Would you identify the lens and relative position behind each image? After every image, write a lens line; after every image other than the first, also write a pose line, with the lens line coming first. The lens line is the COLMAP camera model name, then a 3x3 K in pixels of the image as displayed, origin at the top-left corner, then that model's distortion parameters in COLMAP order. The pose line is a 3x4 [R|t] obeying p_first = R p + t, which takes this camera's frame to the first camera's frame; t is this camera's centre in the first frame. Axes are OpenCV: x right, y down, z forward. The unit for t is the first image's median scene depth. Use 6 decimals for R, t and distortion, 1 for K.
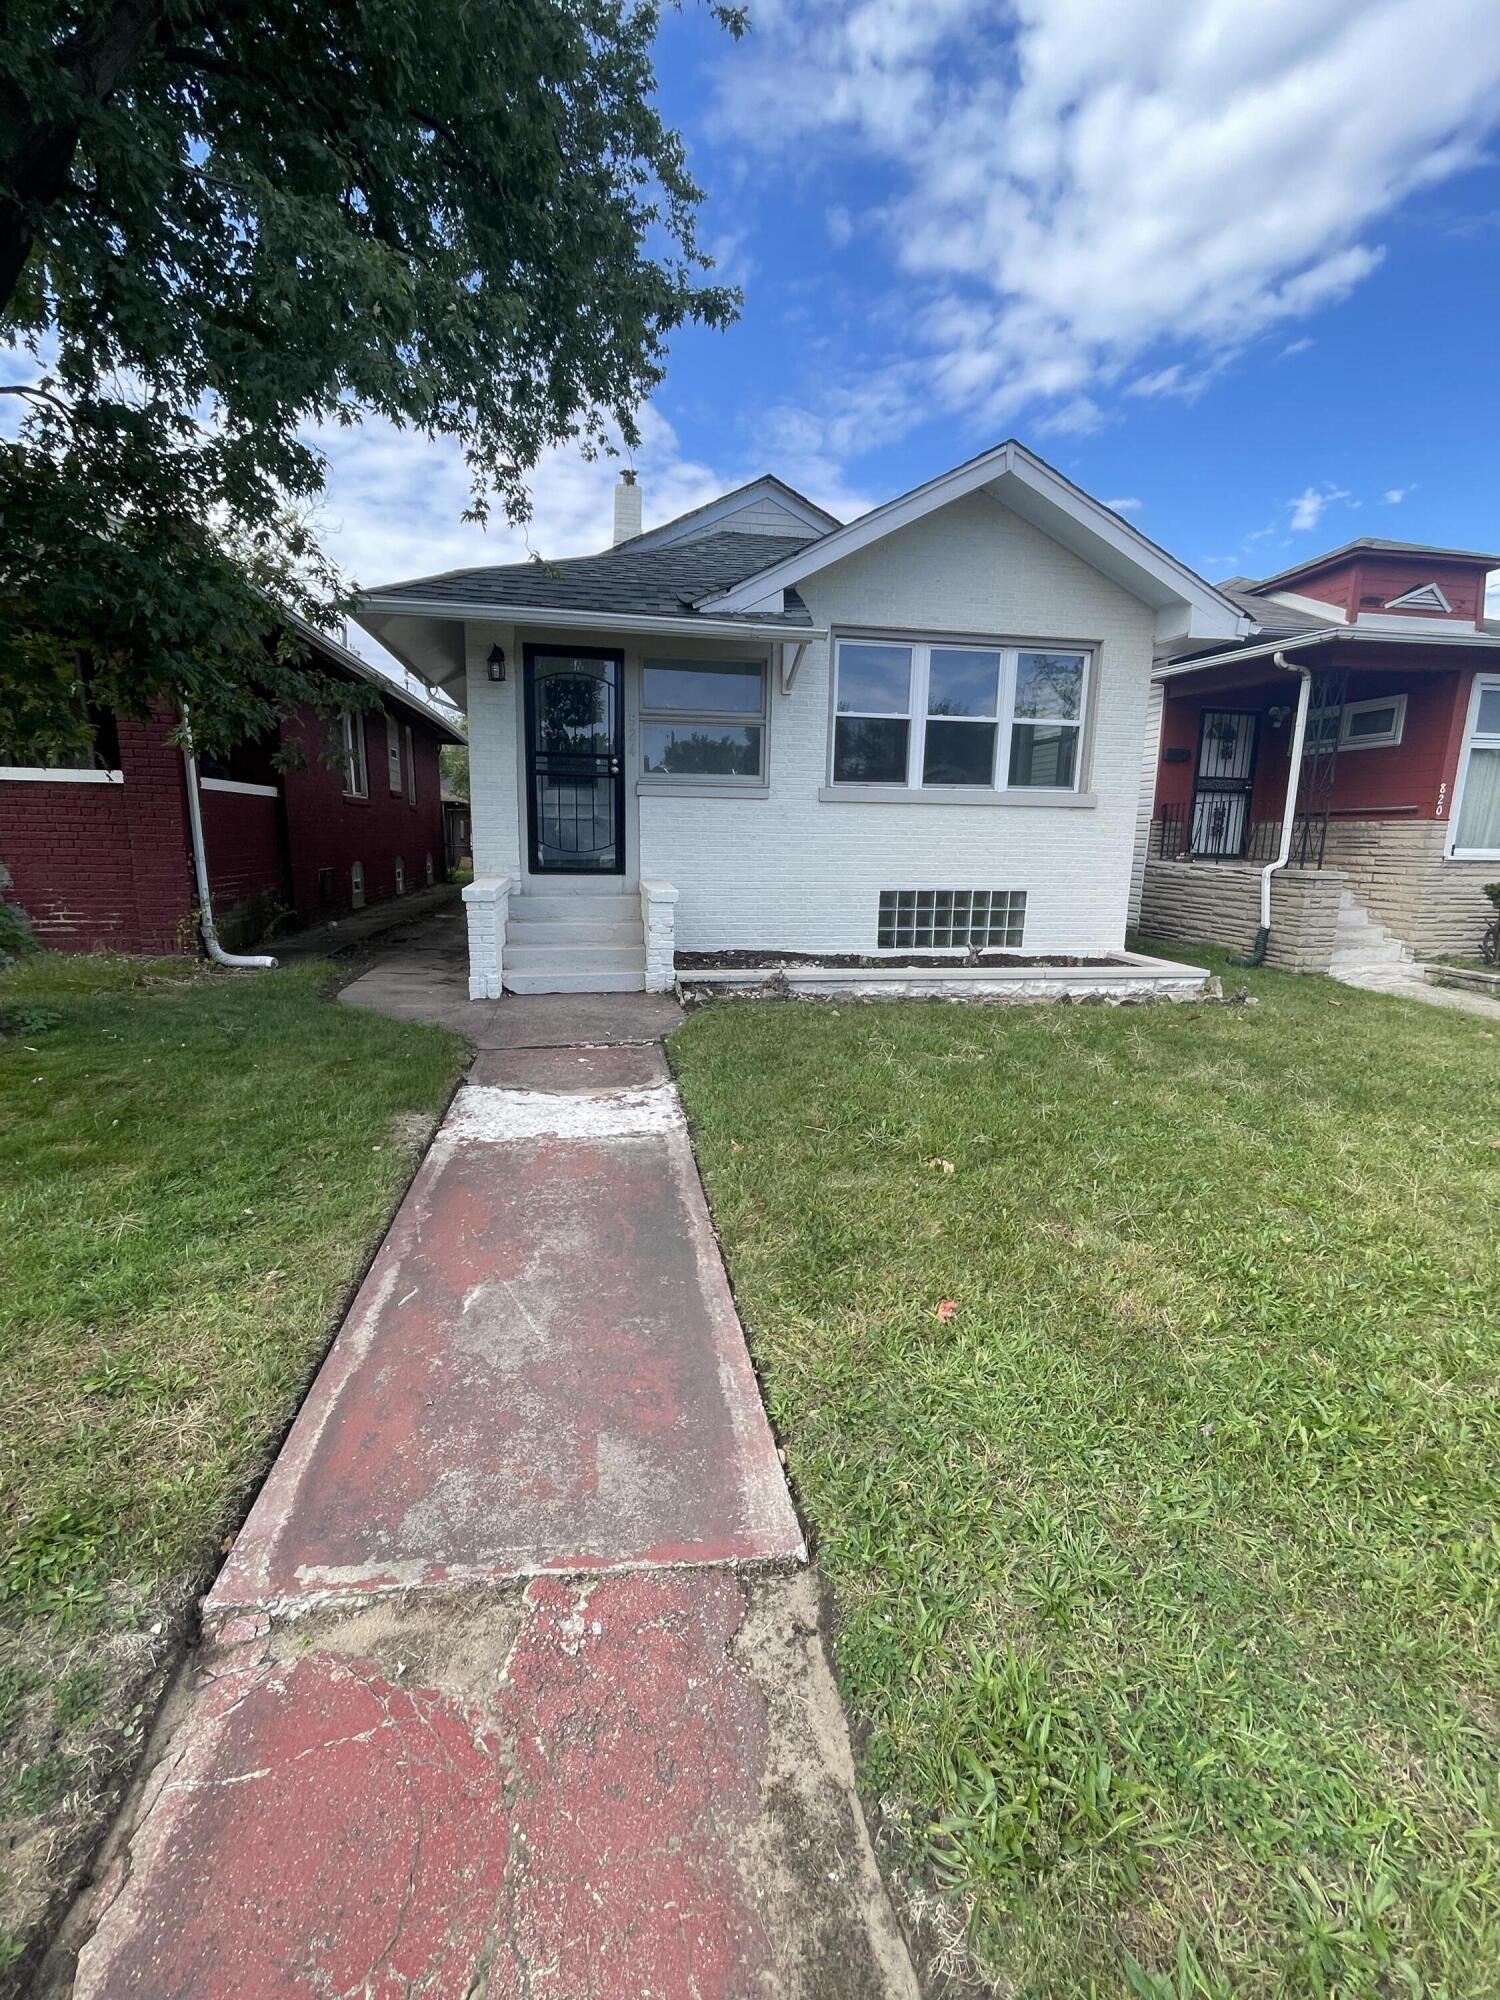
lens RADIAL K [[867.3, 0, 730.2], [0, 867.3, 994.4], [0, 0, 1]] dist [-0.001919, 0.000838]
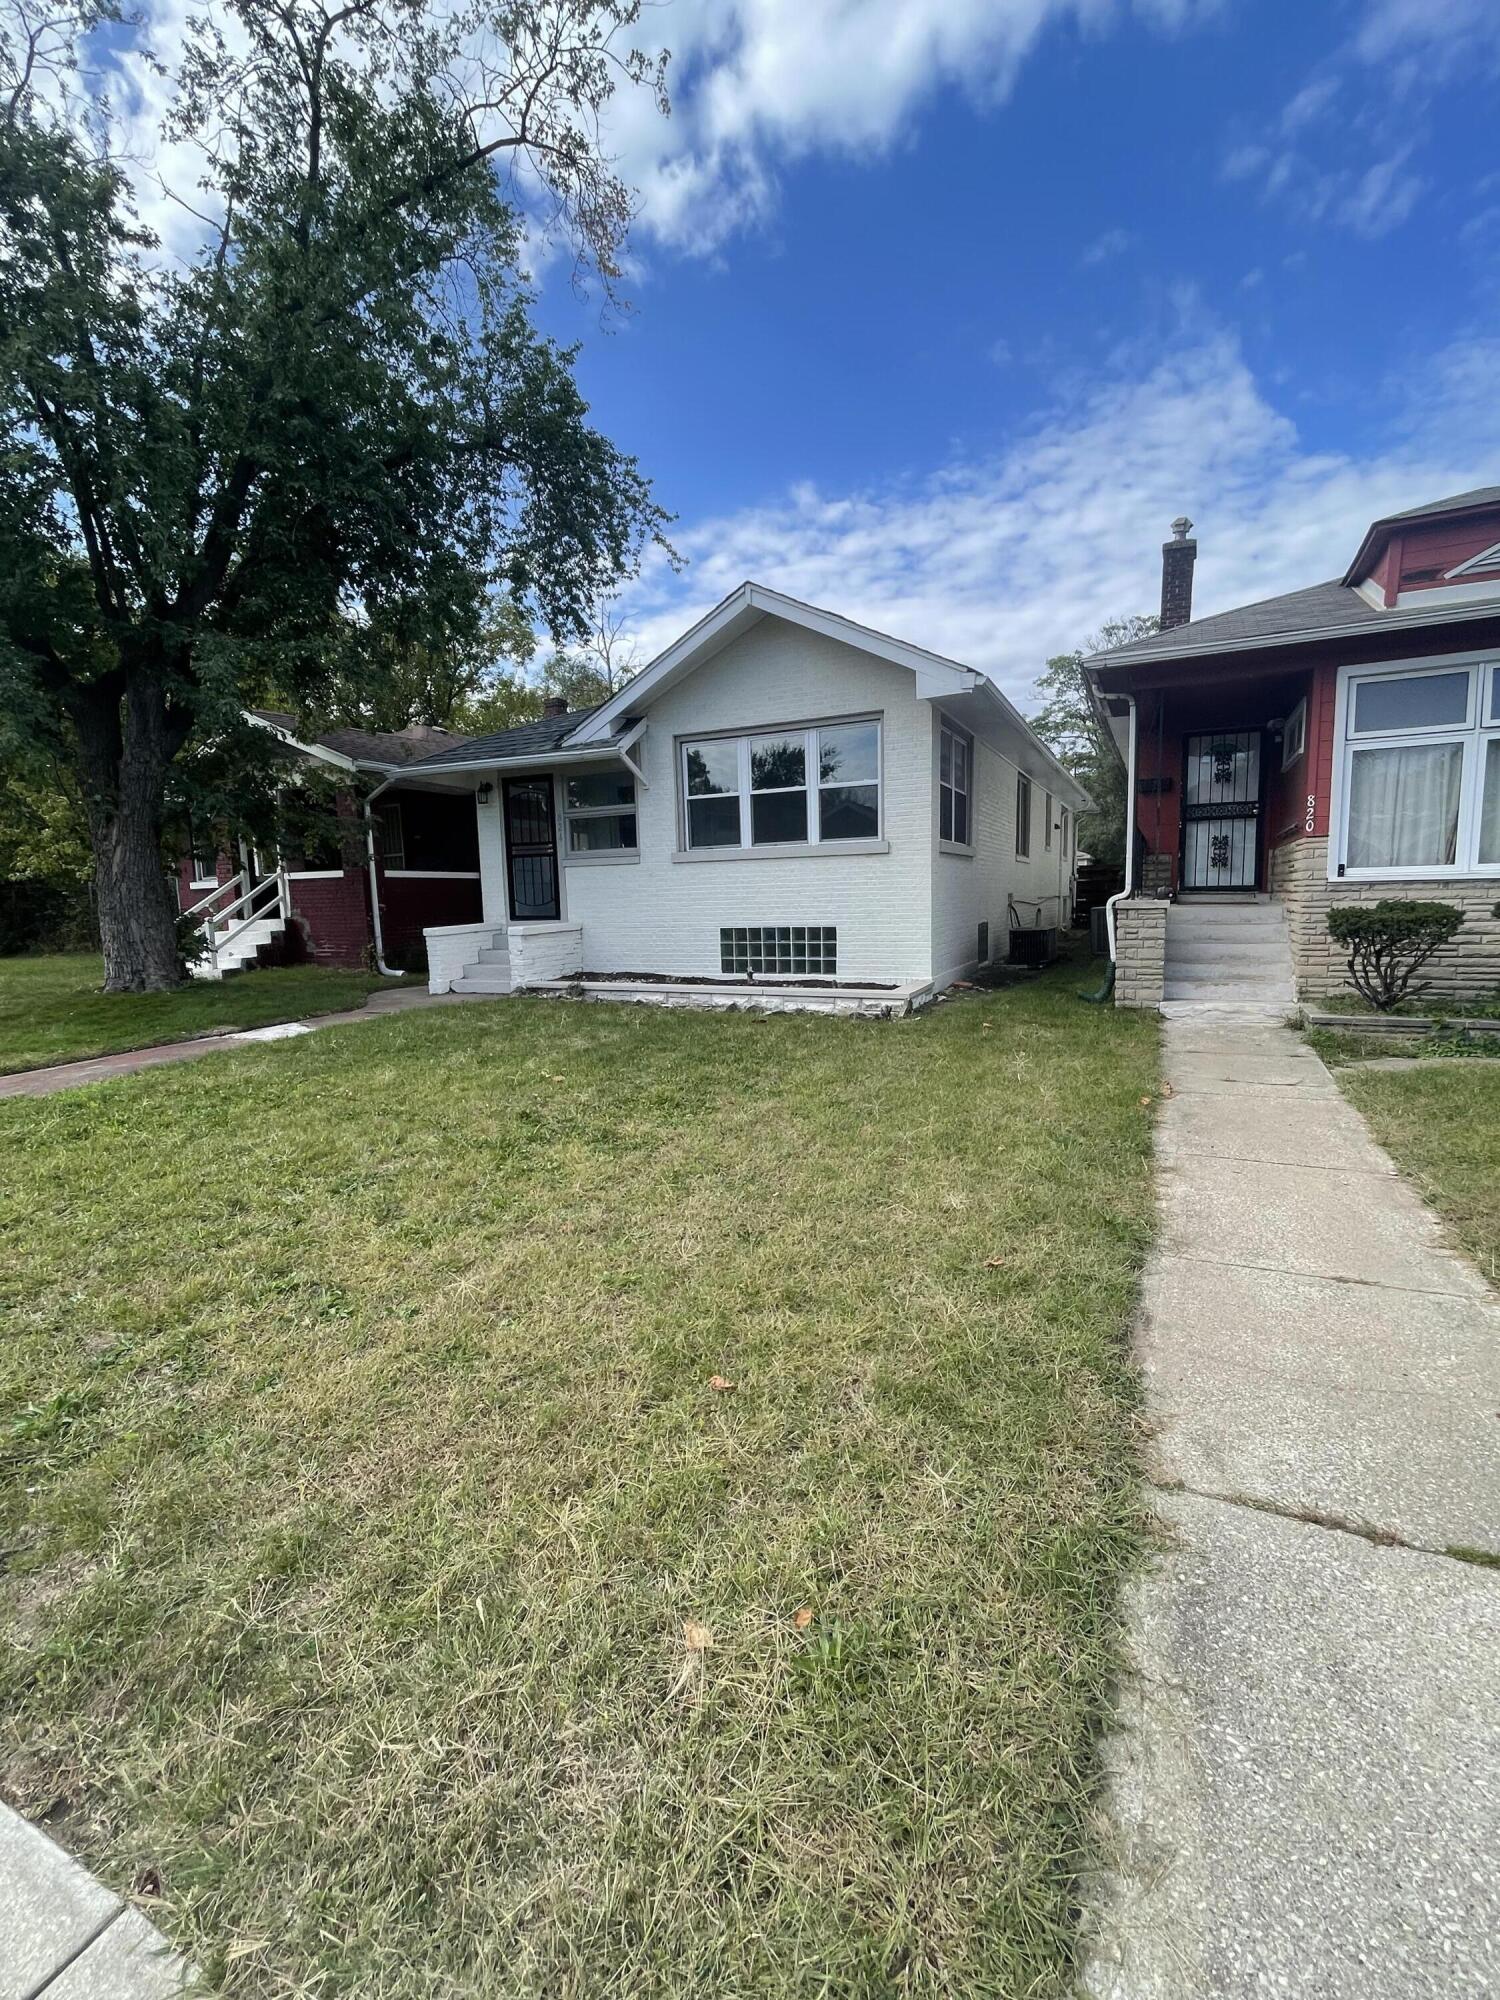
lens RADIAL K [[867.3, 0, 737.8], [0, 867.3, 1000.8], [0, 0, 1]] dist [-0.001919, 0.000838]
pose [[0.816961, 0.031788, -0.575817, 0.955665], [-0.065362, 0.997150, -0.037688, 0.035749], [0.572977, 0.068426, 0.816710, -0.031294]]
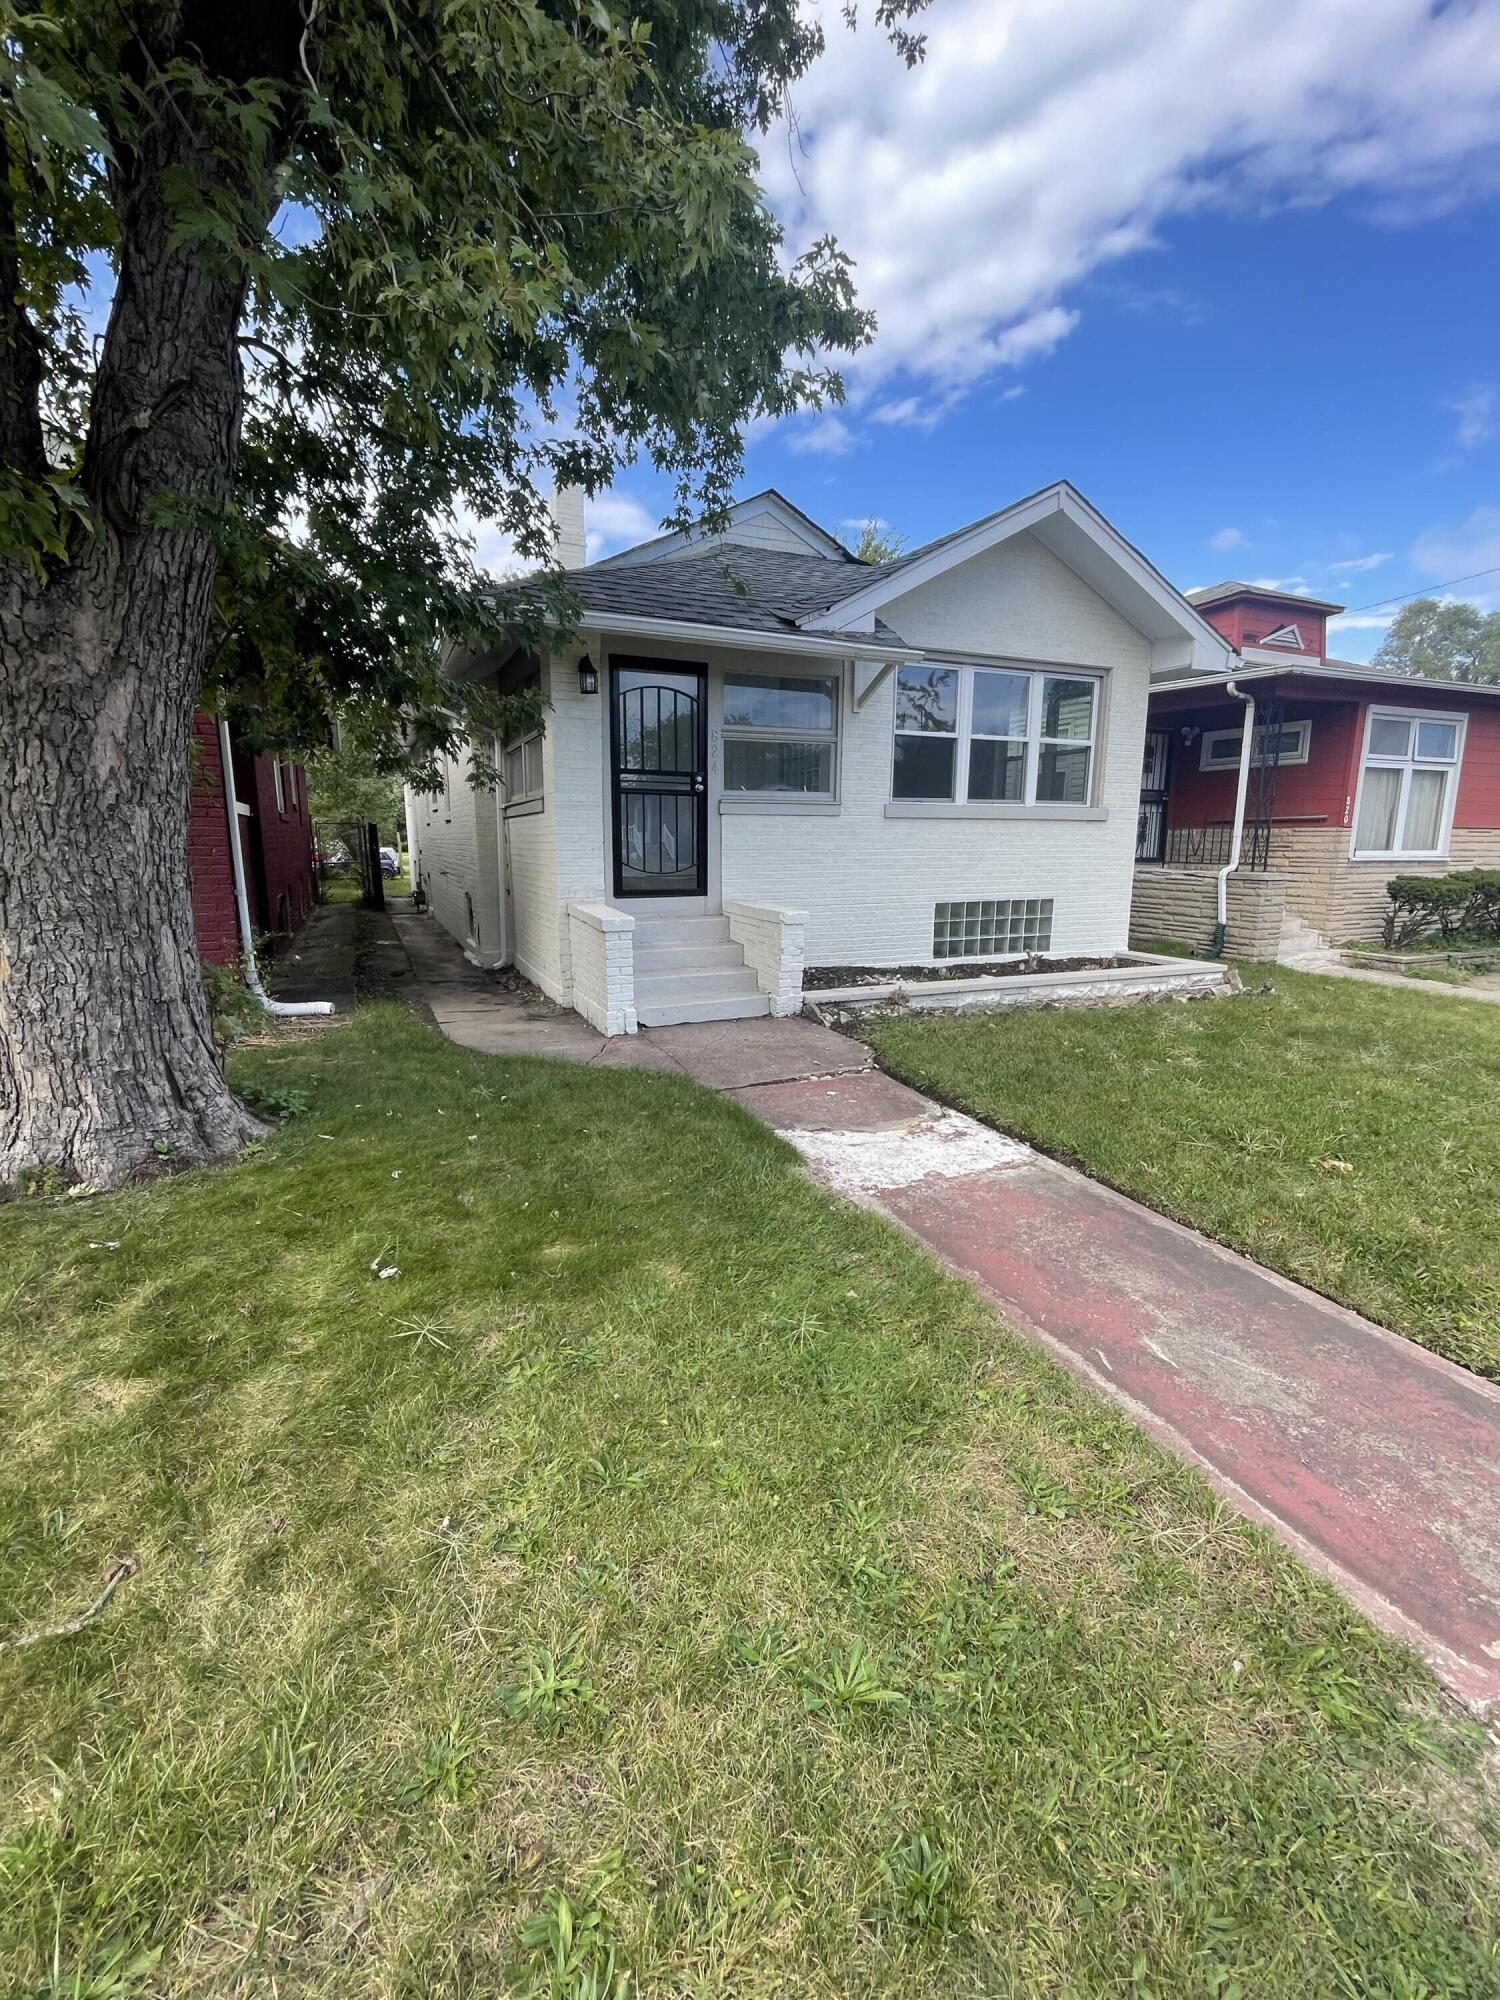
lens RADIAL K [[867.3, 0, 735.6], [0, 867.3, 1004.3], [0, 0, 1]] dist [-0.001919, 0.000838]
pose [[0.970106, -0.059218, 0.235344, -0.316124], [0.057073, 0.998243, 0.015920, -0.029192], [-0.235873, -0.002012, 0.971782, 0.047911]]
